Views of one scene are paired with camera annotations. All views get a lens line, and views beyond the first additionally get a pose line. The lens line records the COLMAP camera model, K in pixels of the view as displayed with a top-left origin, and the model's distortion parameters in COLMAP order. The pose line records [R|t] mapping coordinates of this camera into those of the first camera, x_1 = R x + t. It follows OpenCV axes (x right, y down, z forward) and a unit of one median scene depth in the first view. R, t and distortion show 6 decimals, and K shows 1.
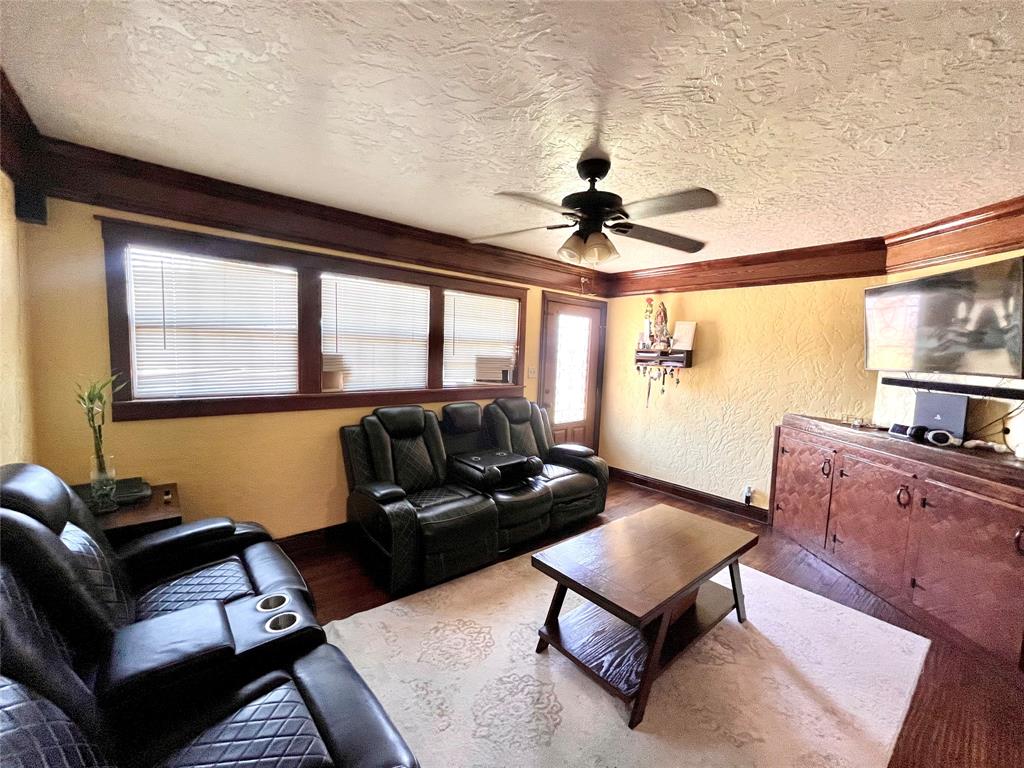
lens RADIAL K [[417.1, 0, 512.0], [0, 417.1, 384.0], [0, 0, 1]] dist [0.000805, 0.000053]
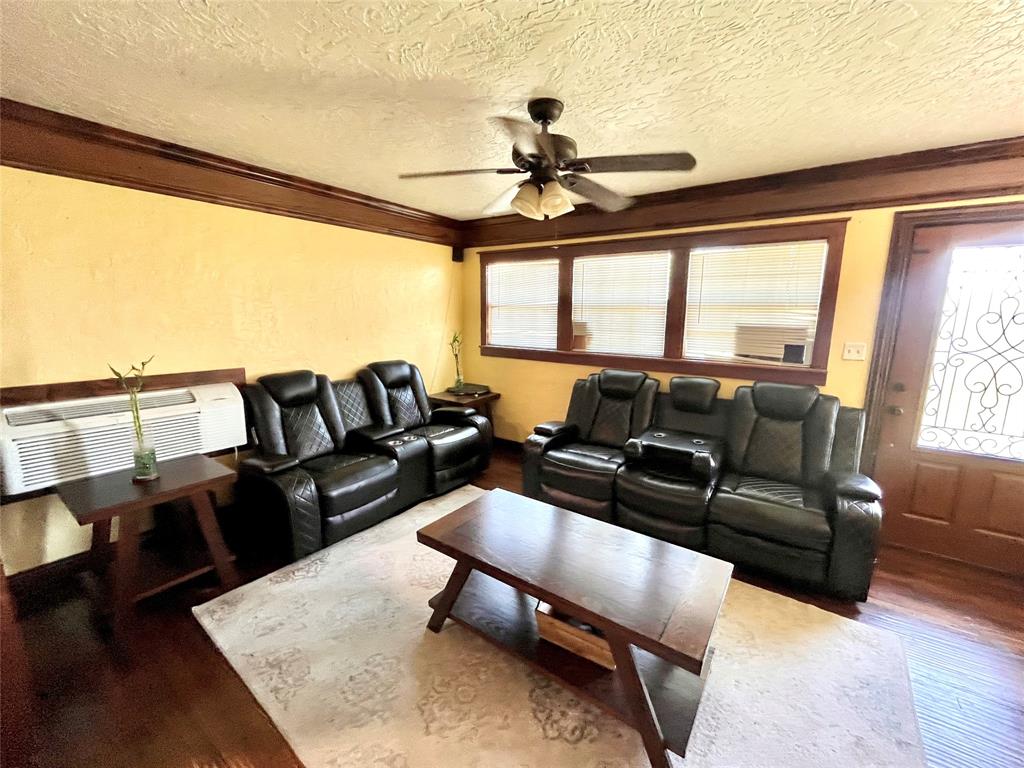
lens RADIAL K [[417.1, 0, 512.0], [0, 417.1, 384.0], [0, 0, 1]] dist [0.000805, 0.000053]
pose [[0.245921, 0.137852, -0.959437, 0.758102], [-0.077447, 0.989465, 0.122315, -0.023317], [0.966191, 0.044226, 0.254006, 0.480052]]
